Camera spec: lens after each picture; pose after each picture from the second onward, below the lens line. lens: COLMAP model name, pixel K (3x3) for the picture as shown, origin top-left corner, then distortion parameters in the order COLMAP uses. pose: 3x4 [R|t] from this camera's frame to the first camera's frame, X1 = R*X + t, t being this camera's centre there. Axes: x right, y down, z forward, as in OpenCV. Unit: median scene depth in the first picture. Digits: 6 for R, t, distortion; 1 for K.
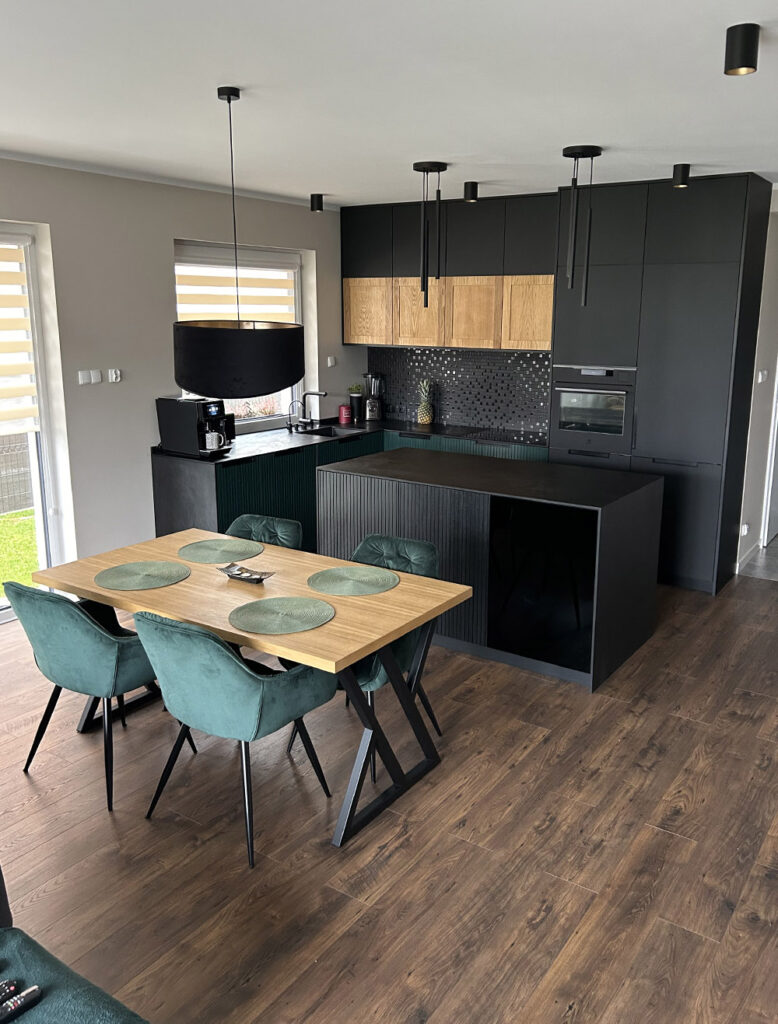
lens RADIAL K [[852.8, 0, 414.9], [0, 852.8, 486.0], [0, 0, 1]] dist [0.076688, -0.002836]
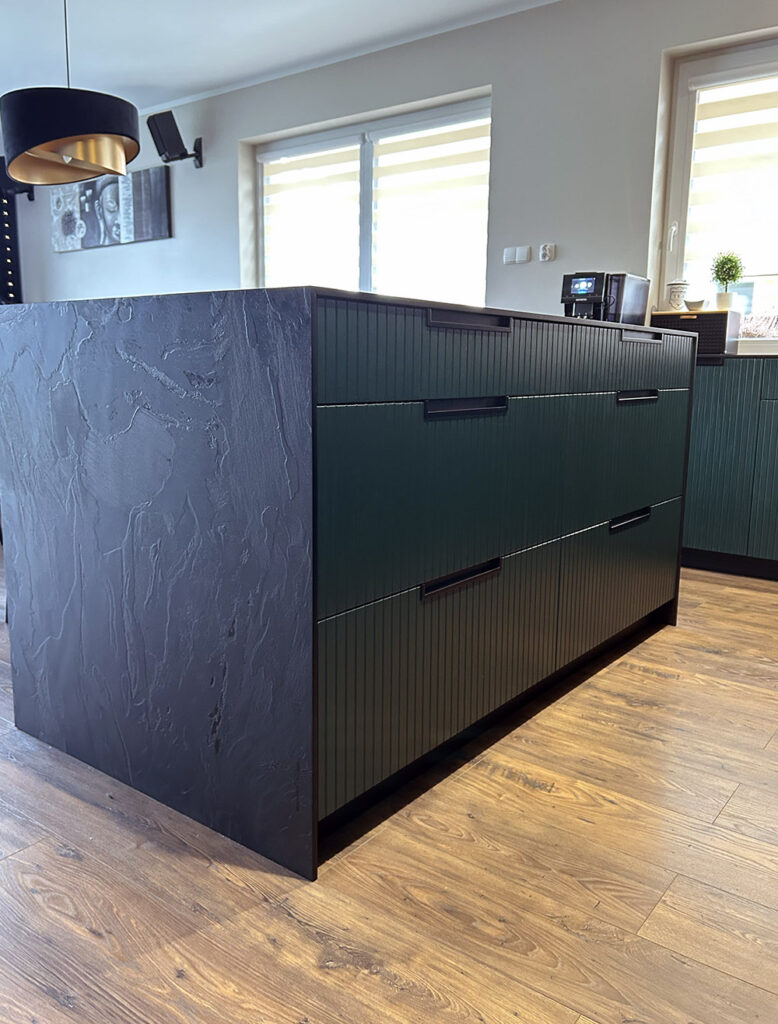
lens RADIAL K [[834.0, 0, 389.0], [0, 834.0, 512.0], [0, 0, 1]] dist [0.009413, 0.003208]
pose [[-0.067085, 0.161154, -0.984647, 0.415126], [-0.218278, 0.960594, 0.172089, 0.004367], [0.973578, 0.226472, -0.029265, 0.791414]]
